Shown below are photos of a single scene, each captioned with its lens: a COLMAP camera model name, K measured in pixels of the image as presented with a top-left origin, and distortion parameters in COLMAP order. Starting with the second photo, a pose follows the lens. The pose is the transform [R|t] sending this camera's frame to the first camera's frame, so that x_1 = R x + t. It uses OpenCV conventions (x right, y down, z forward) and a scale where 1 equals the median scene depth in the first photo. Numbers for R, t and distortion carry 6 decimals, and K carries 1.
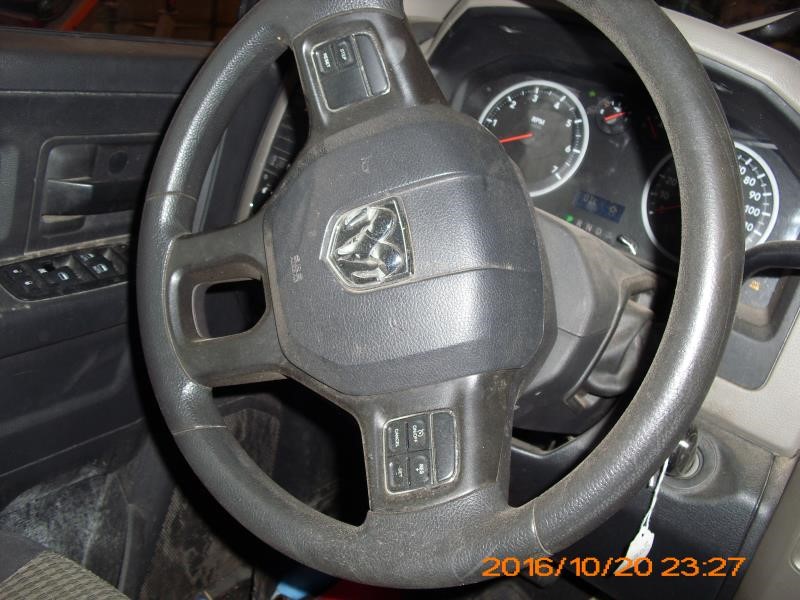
lens RADIAL K [[835.6, 0, 400.0], [0, 835.6, 300.0], [0, 0, 1]] dist [-0.204106, 0.187429]
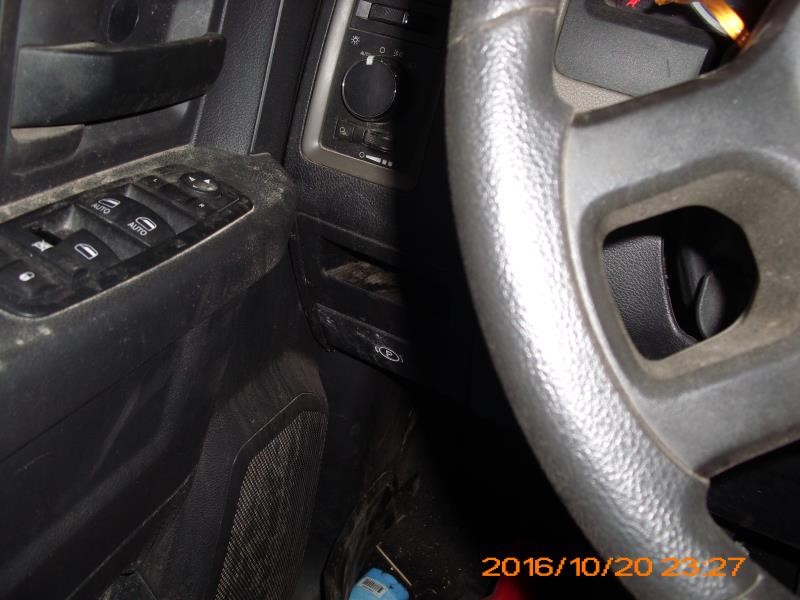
lens RADIAL K [[835.6, 0, 400.0], [0, 835.6, 300.0], [0, 0, 1]] dist [-0.204106, 0.187429]
pose [[0.963387, -0.133203, 0.232685, -0.337862], [0.108489, 0.987305, 0.116017, -0.034837], [-0.245185, -0.086525, 0.965607, 0.473910]]
